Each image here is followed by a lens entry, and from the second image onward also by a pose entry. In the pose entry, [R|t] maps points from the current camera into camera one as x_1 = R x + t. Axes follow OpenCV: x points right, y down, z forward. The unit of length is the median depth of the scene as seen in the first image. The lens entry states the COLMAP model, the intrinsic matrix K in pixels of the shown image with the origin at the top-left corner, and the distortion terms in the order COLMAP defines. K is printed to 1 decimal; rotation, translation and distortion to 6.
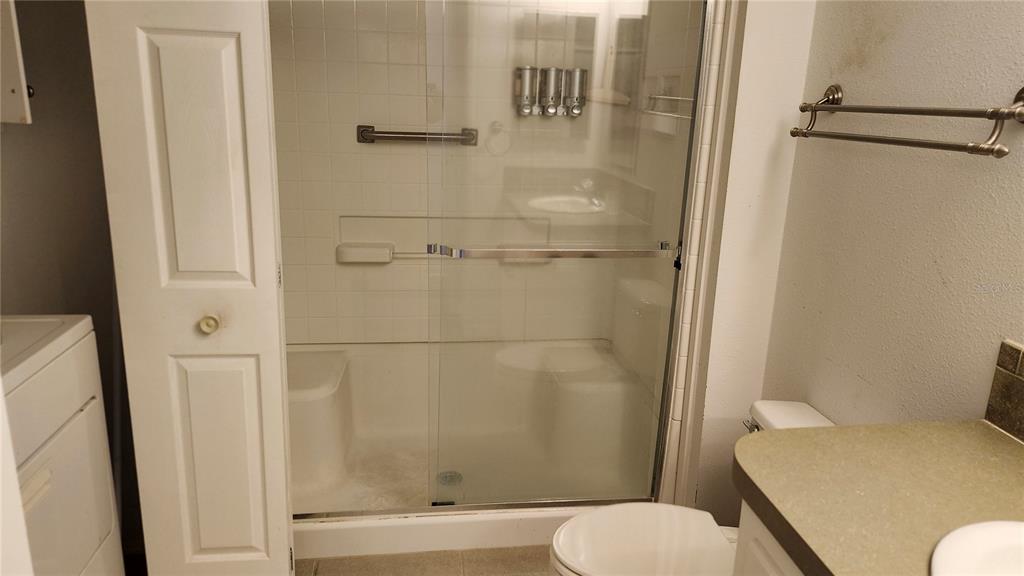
lens RADIAL K [[704.1, 0, 510.5], [0, 704.1, 286.2], [0, 0, 1]] dist [0.047456, -0.049626]
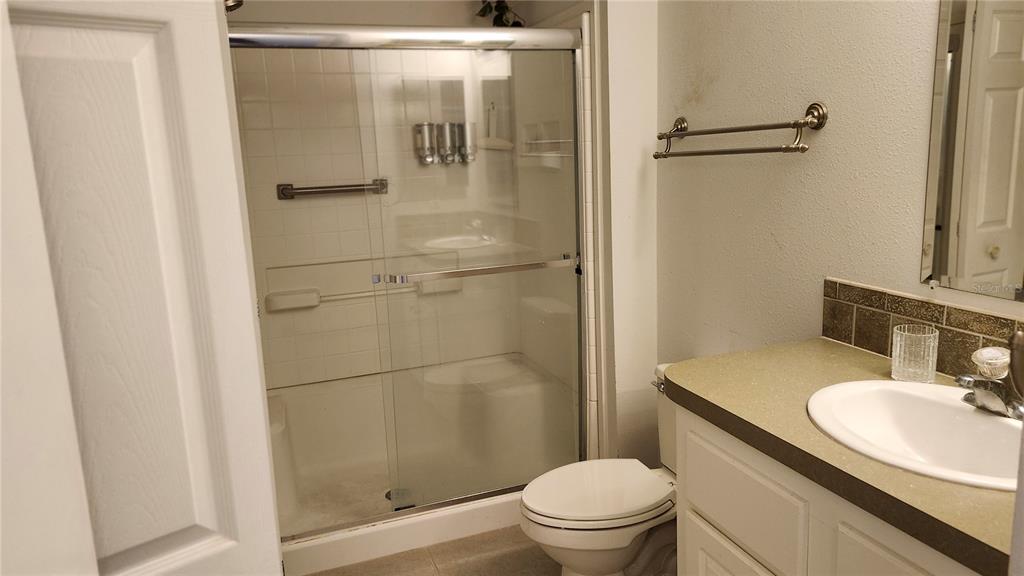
lens RADIAL K [[704.1, 0, 509.2], [0, 704.1, 287.3], [0, 0, 1]] dist [0.047456, -0.049626]
pose [[0.971500, -0.113367, 0.208172, -0.114245], [0.130213, 0.989079, -0.069045, 0.055275], [-0.198072, 0.094184, 0.975652, -0.135319]]
